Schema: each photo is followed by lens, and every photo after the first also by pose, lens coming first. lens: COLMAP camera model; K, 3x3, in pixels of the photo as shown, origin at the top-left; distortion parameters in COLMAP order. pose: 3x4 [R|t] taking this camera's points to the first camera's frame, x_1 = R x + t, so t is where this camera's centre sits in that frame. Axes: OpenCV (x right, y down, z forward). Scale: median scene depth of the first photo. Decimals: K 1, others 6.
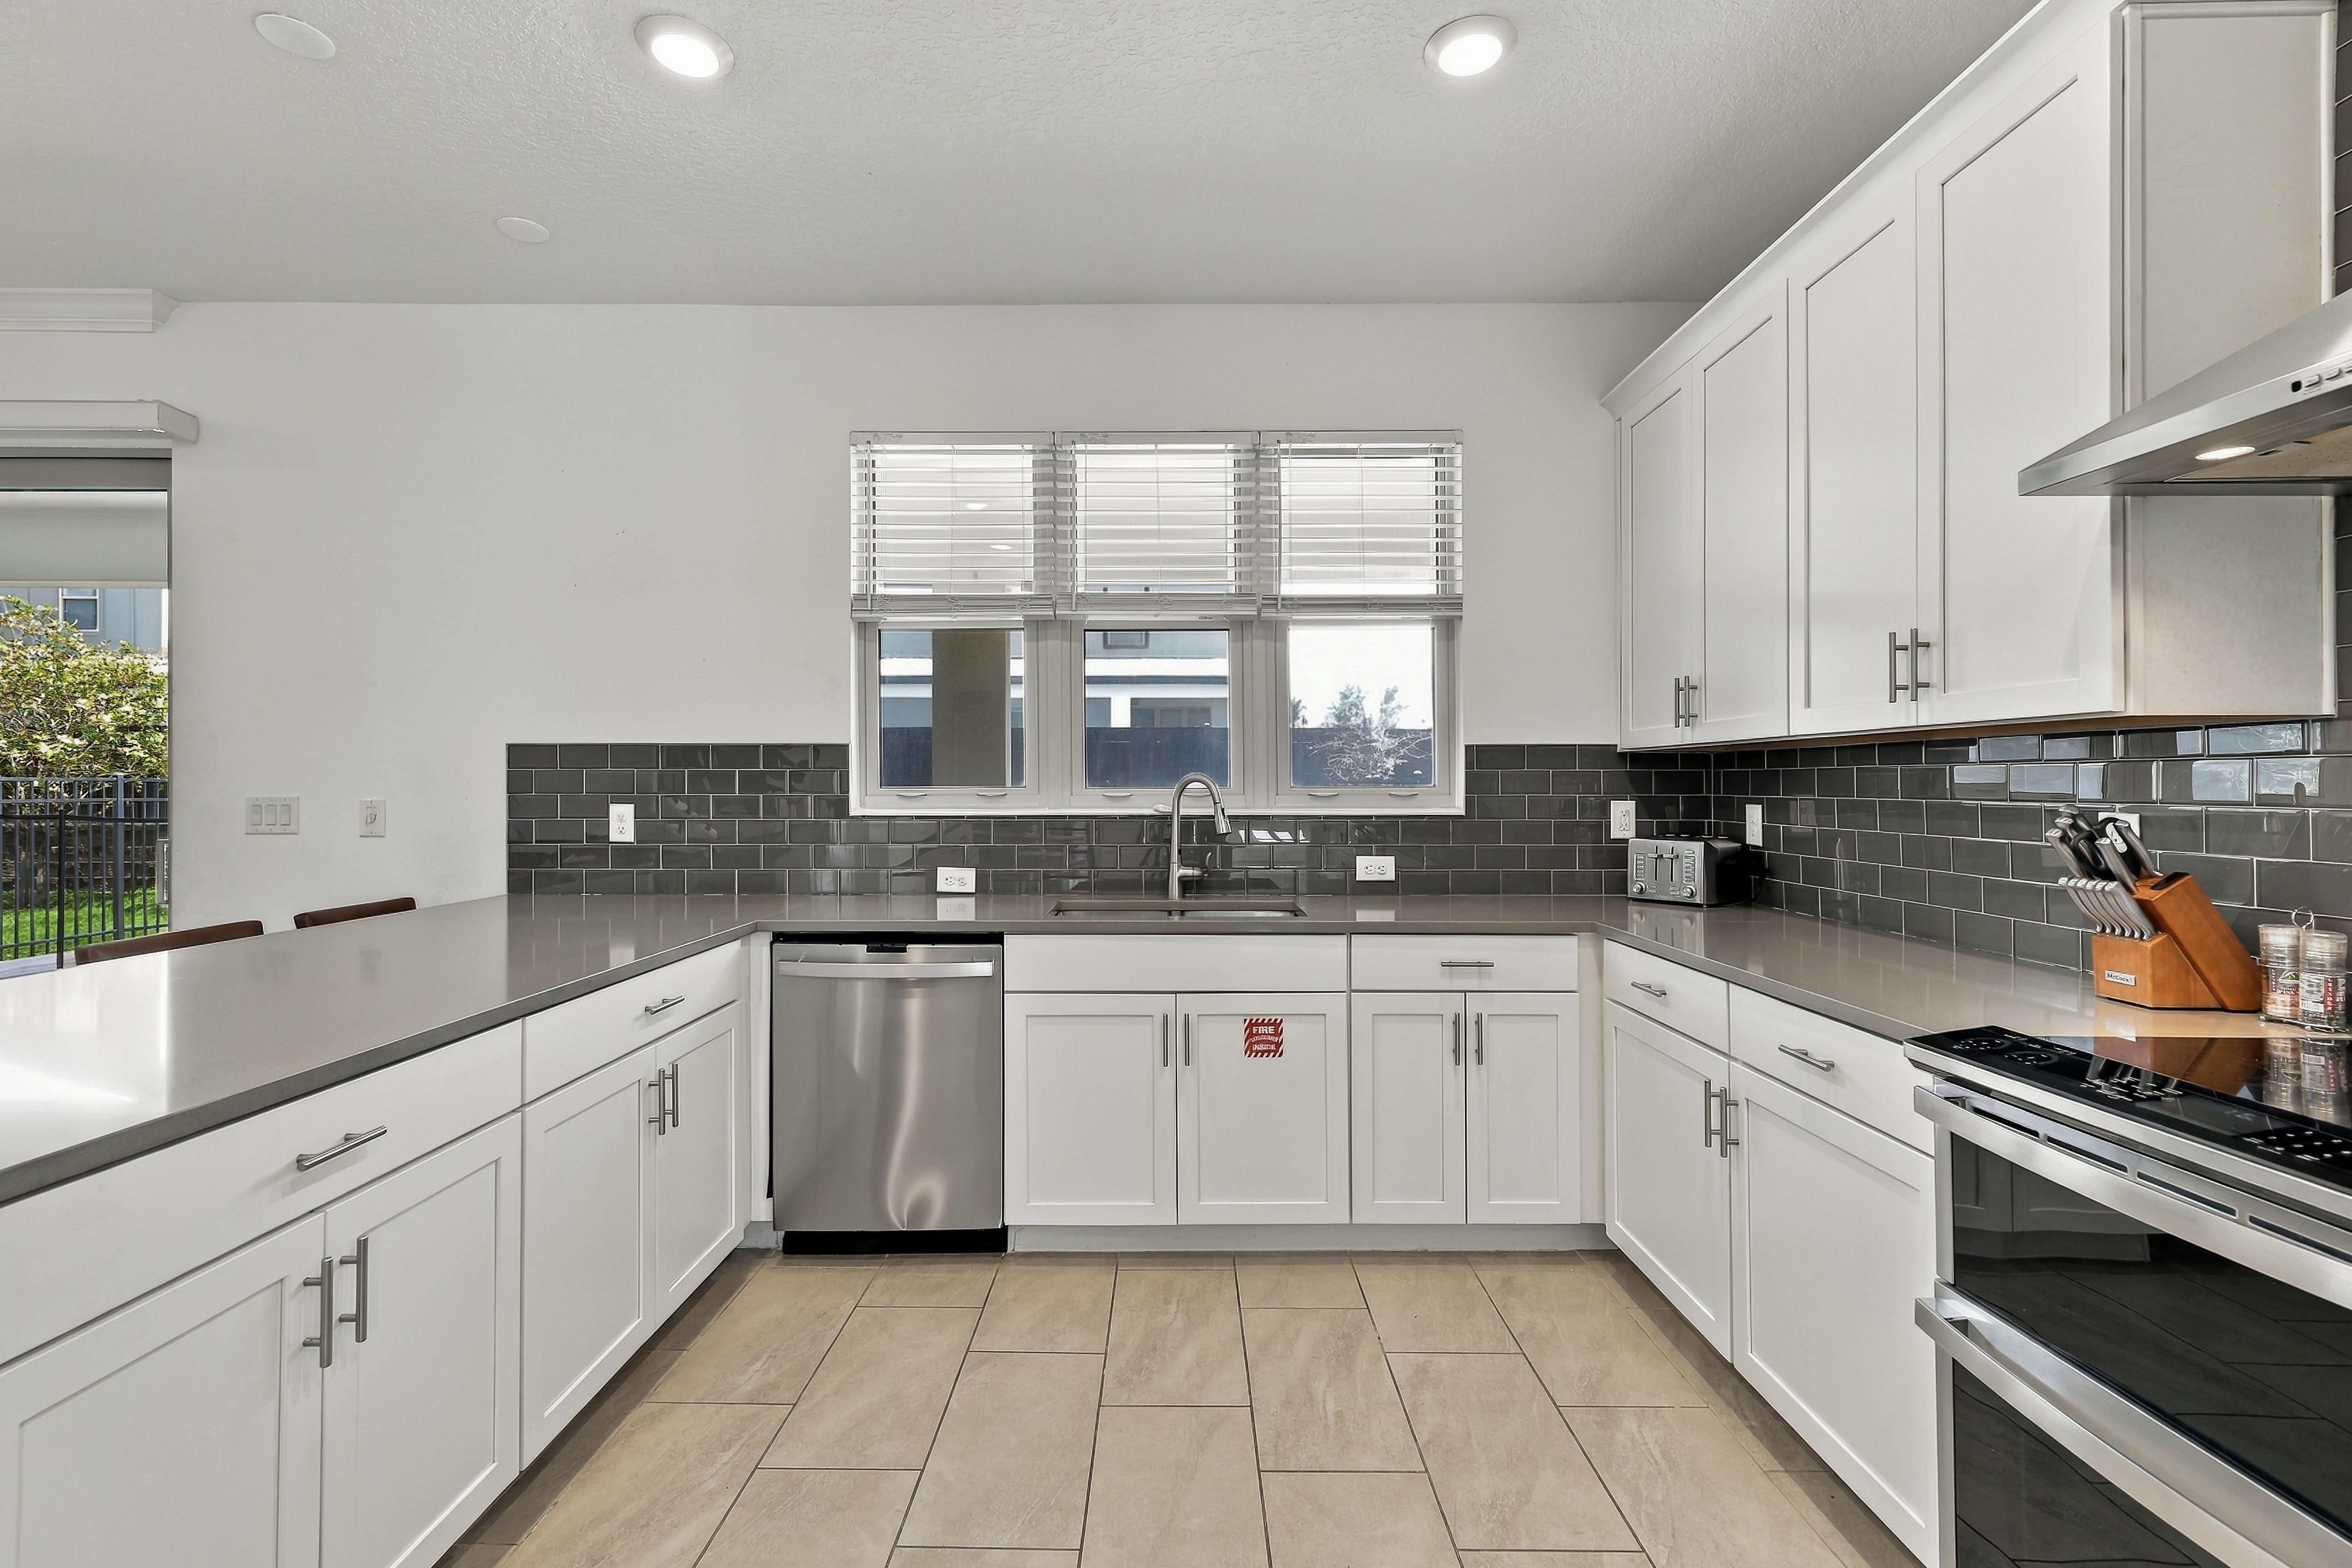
lens RADIAL K [[1037.4, 0, 1175.6], [0, 1037.4, 770.6], [0, 0, 1]] dist [0.005441, -0.000293]
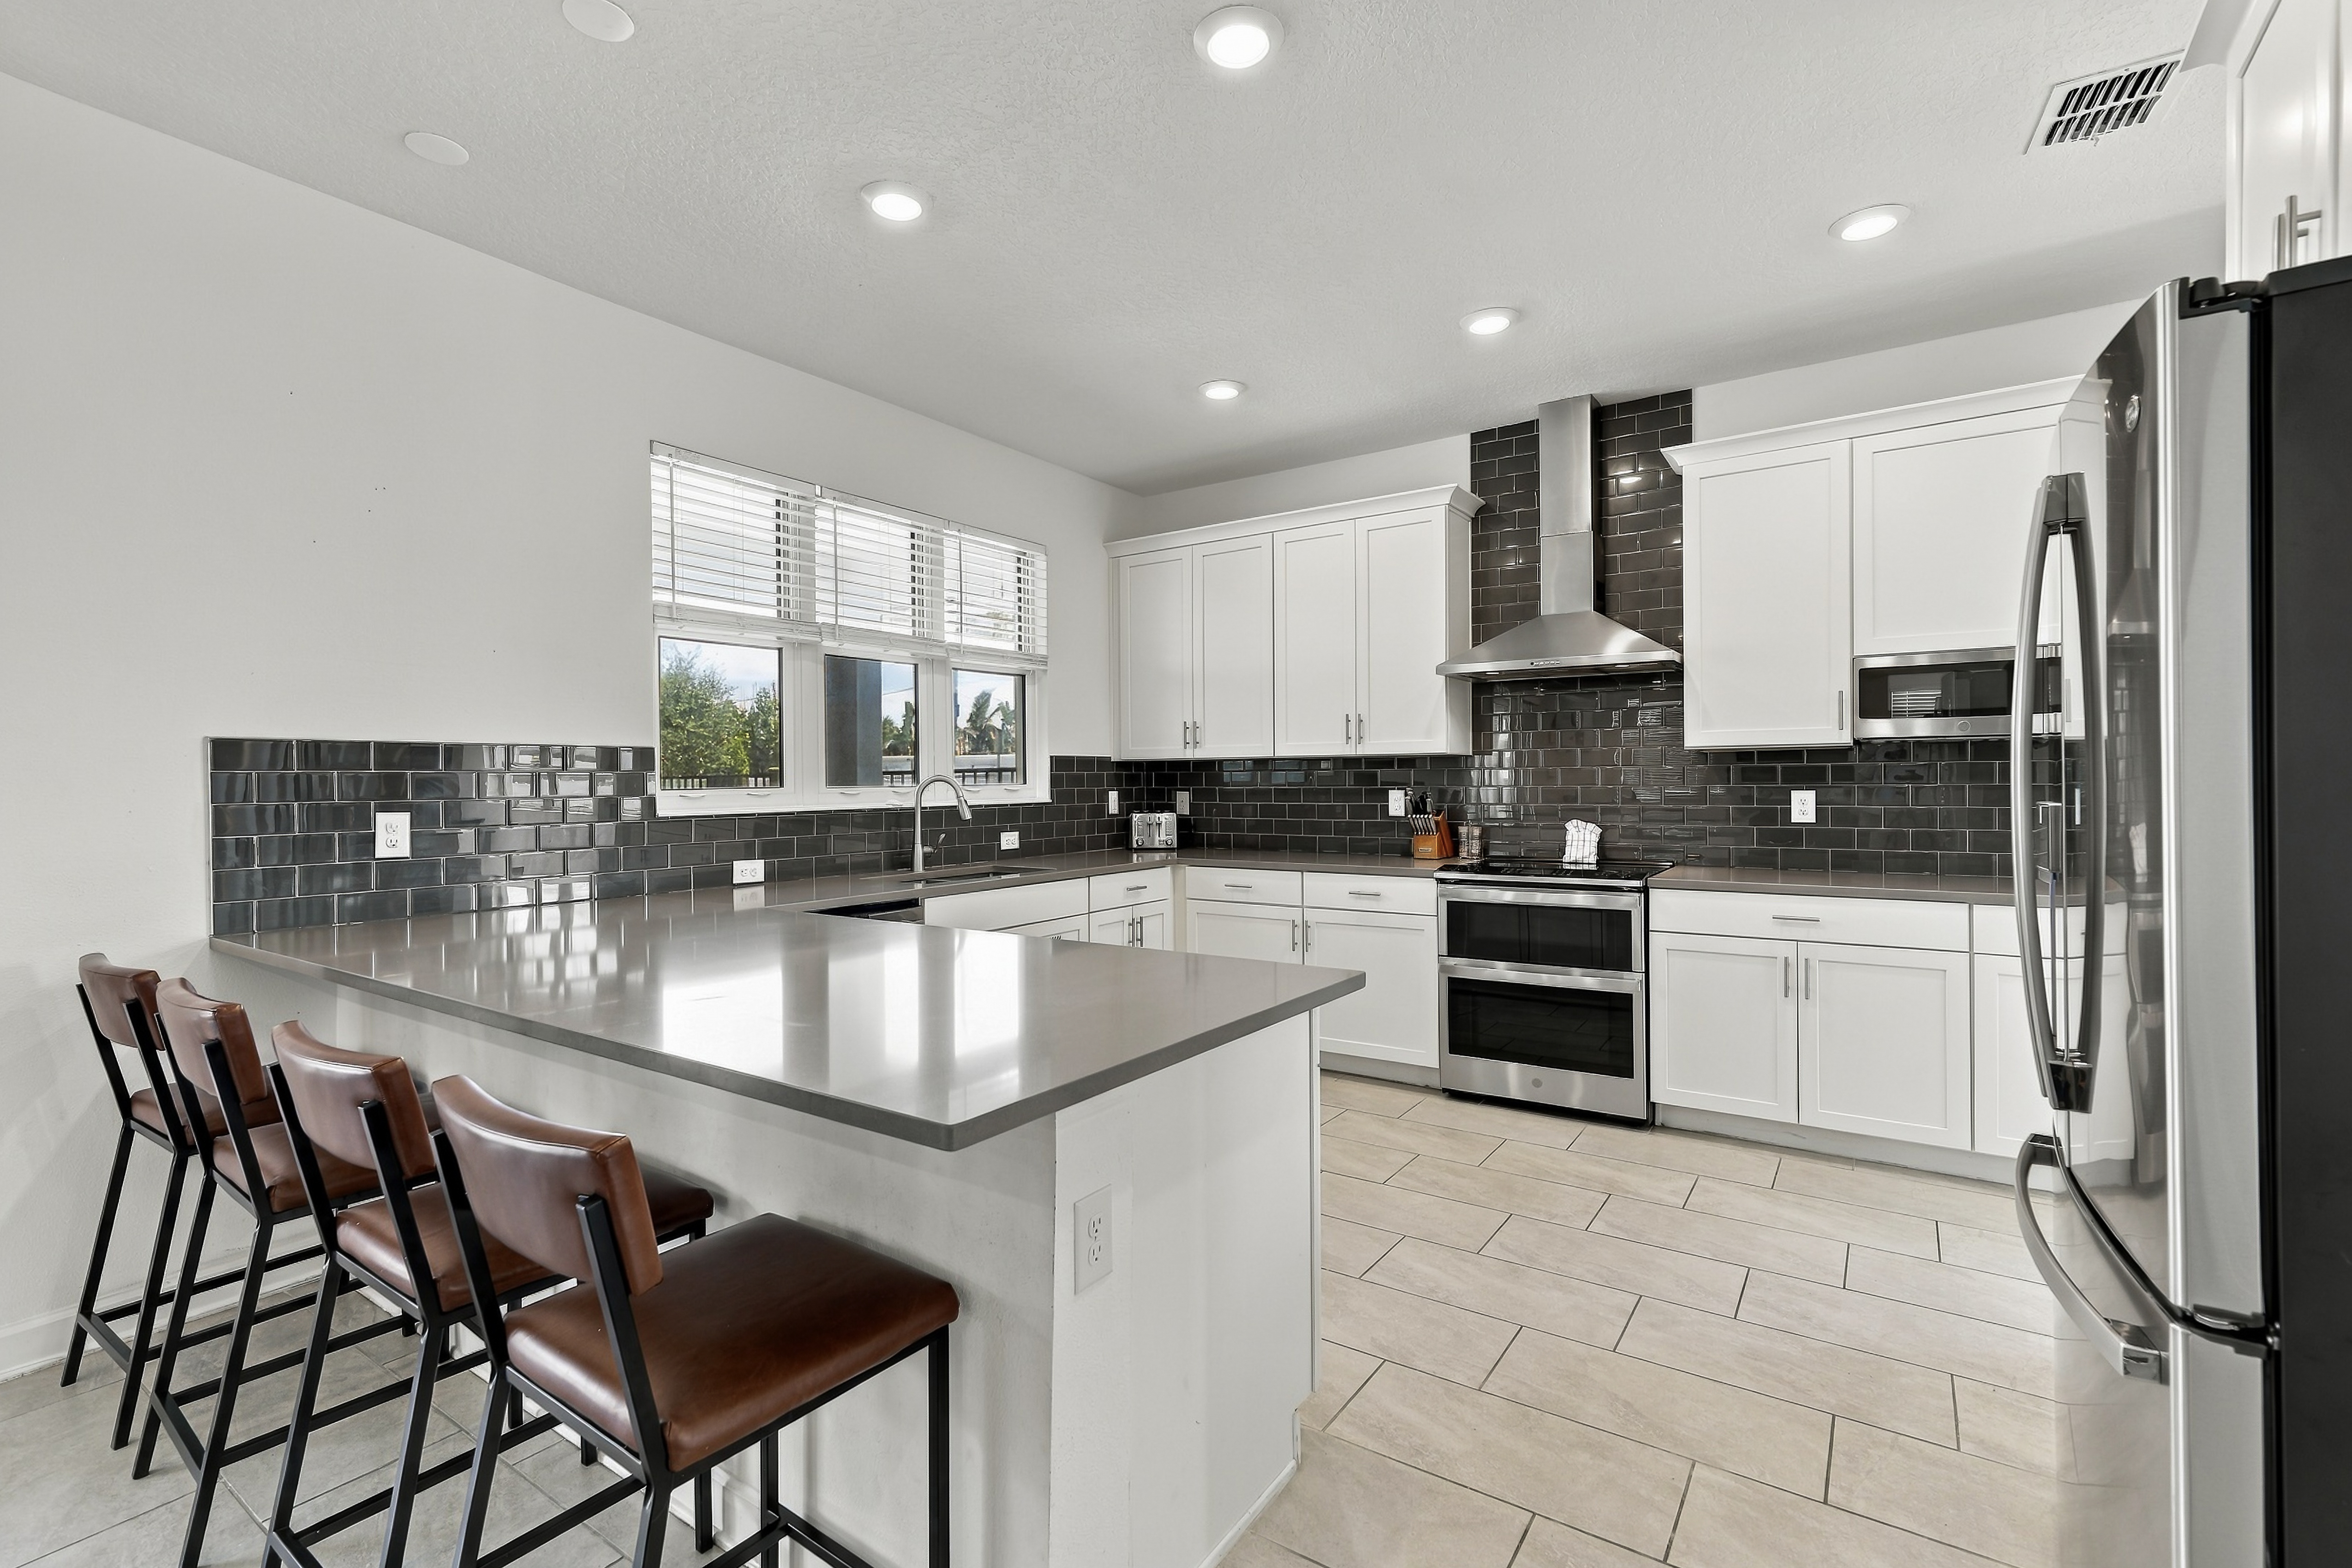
lens RADIAL K [[1037.4, 0, 1163.3], [0, 1037.4, 784.0], [0, 0, 1]] dist [0.005441, -0.000293]
pose [[0.578065, -0.010349, 0.815925, -1.074715], [-0.001551, 0.999904, 0.013781, -0.005195], [-0.815989, -0.009232, 0.577993, -0.001838]]
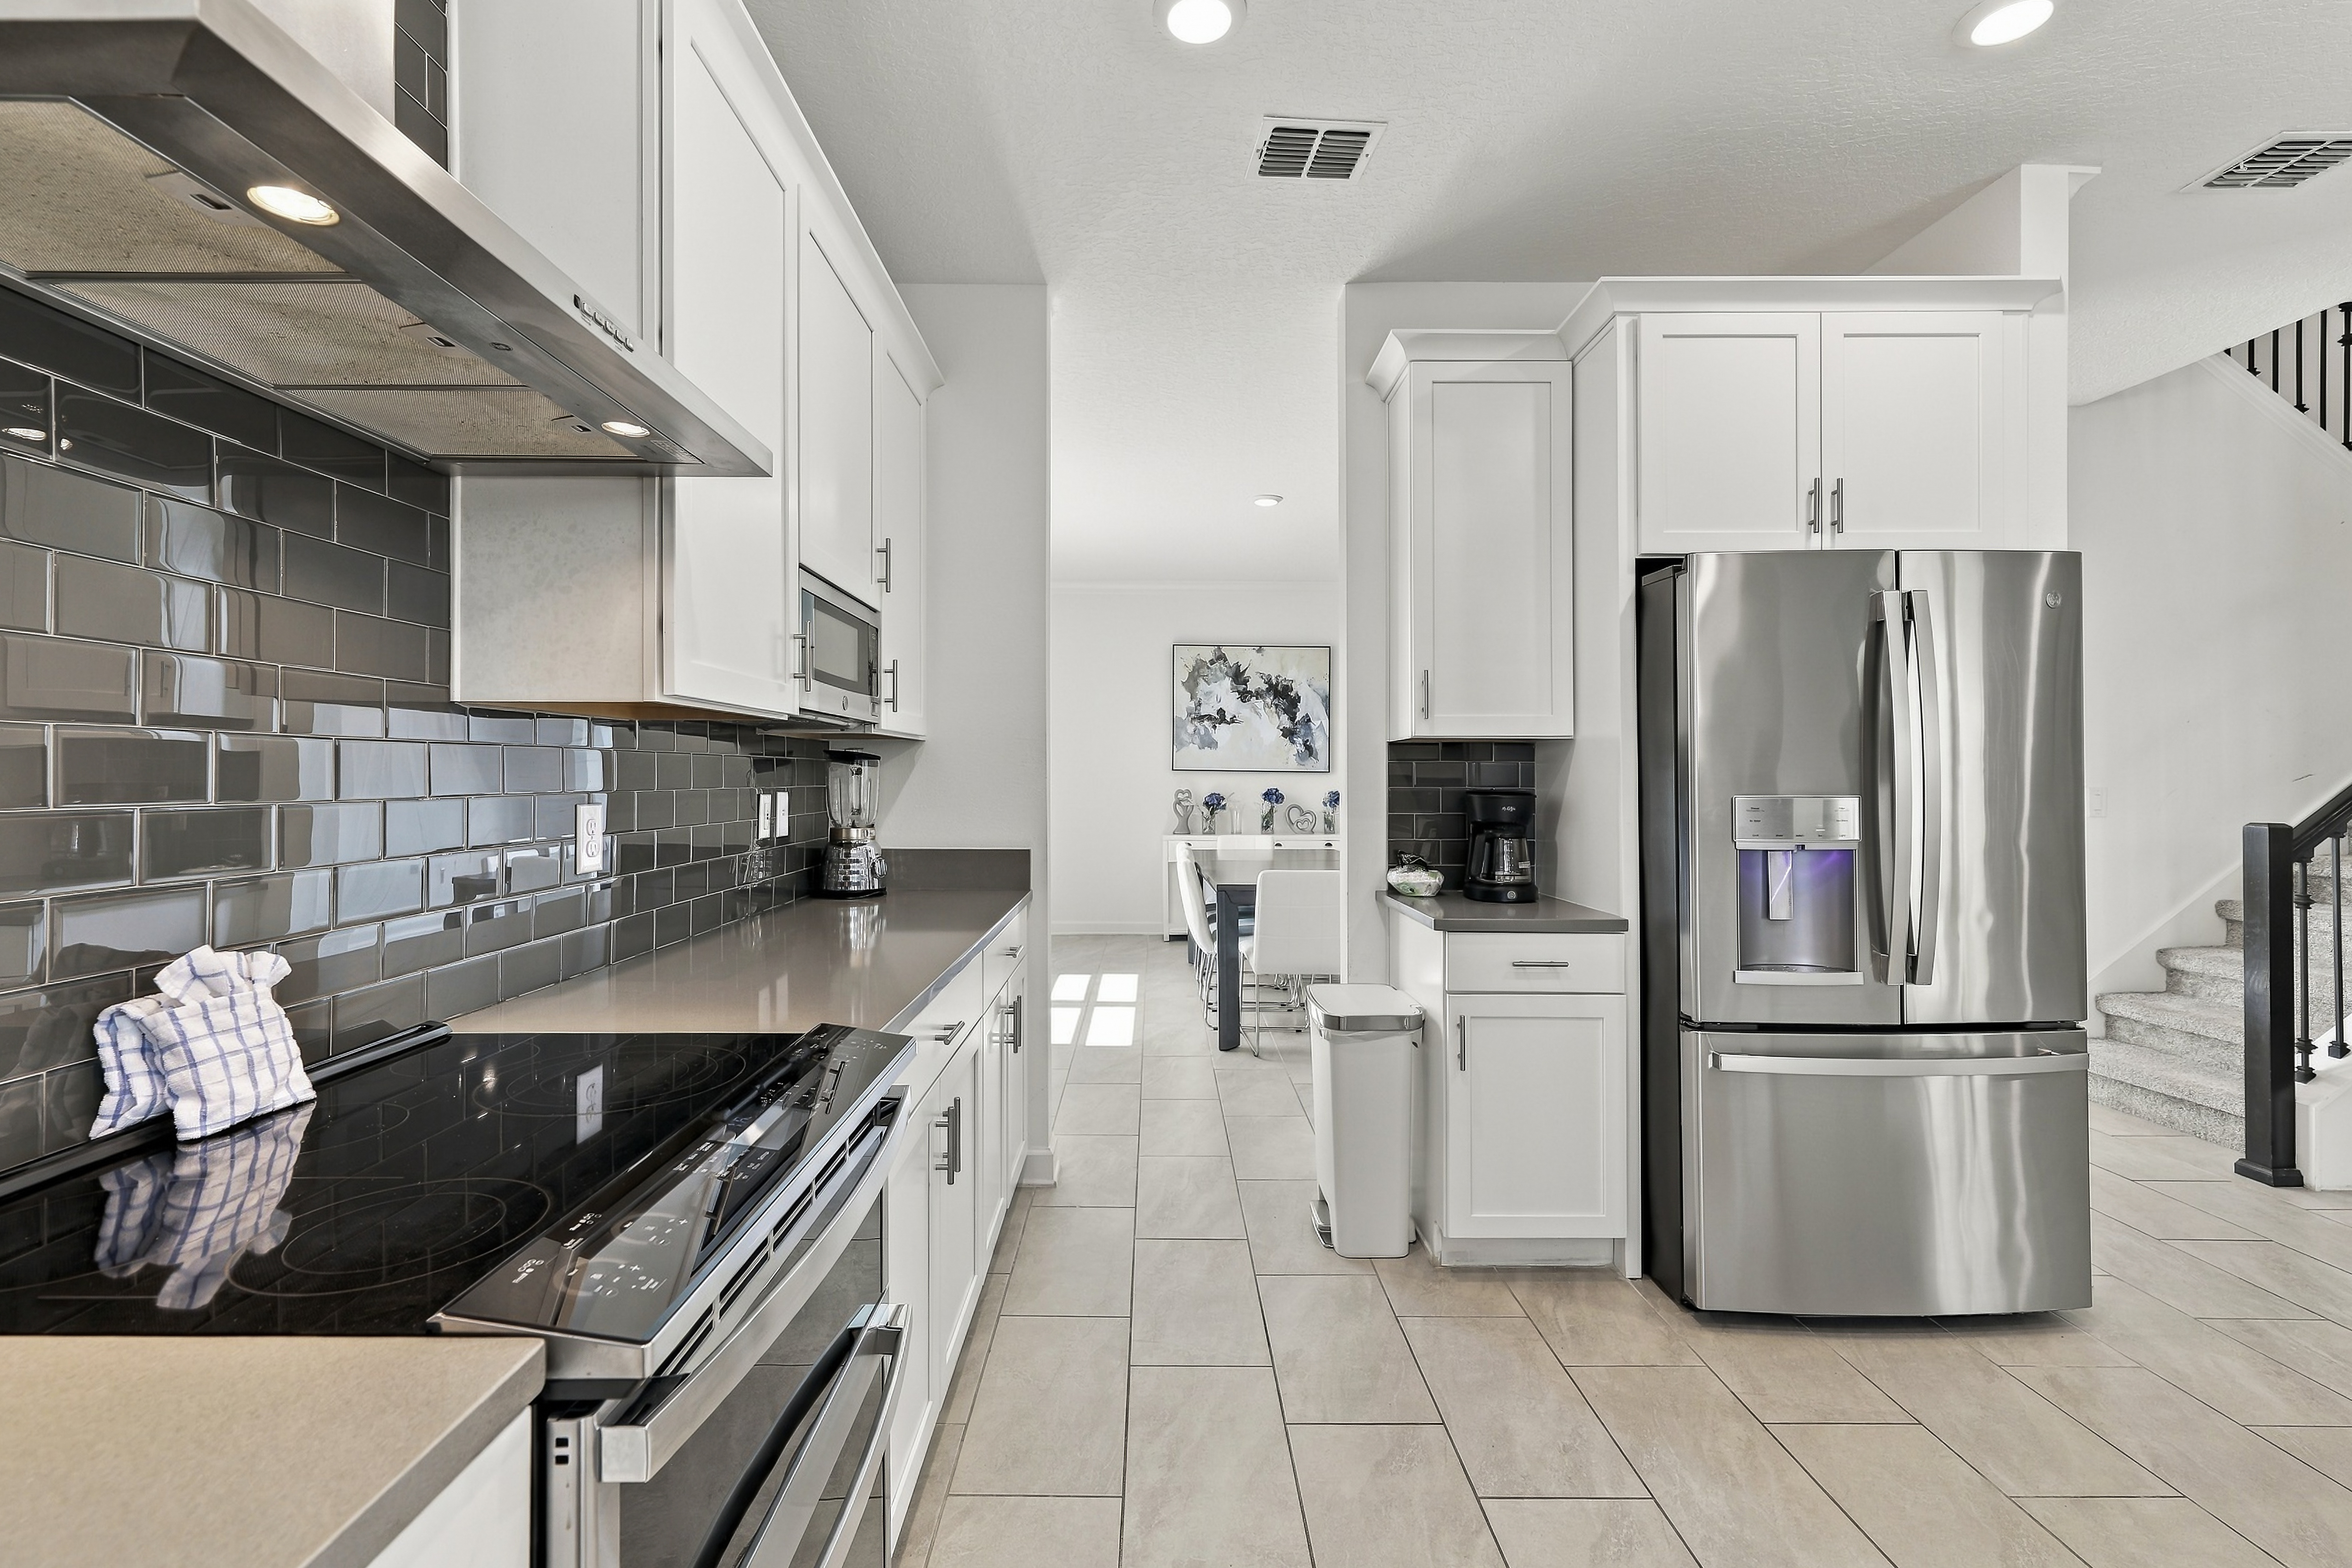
lens RADIAL K [[1037.4, 0, 1138.0], [0, 1037.4, 776.8], [0, 0, 1]] dist [0.005441, -0.000293]
pose [[-0.999962, -0.004823, 0.007249, 0.270014], [-0.004921, 0.999897, -0.013490, 0.011867], [-0.007184, -0.013526, -0.999883, 0.797965]]
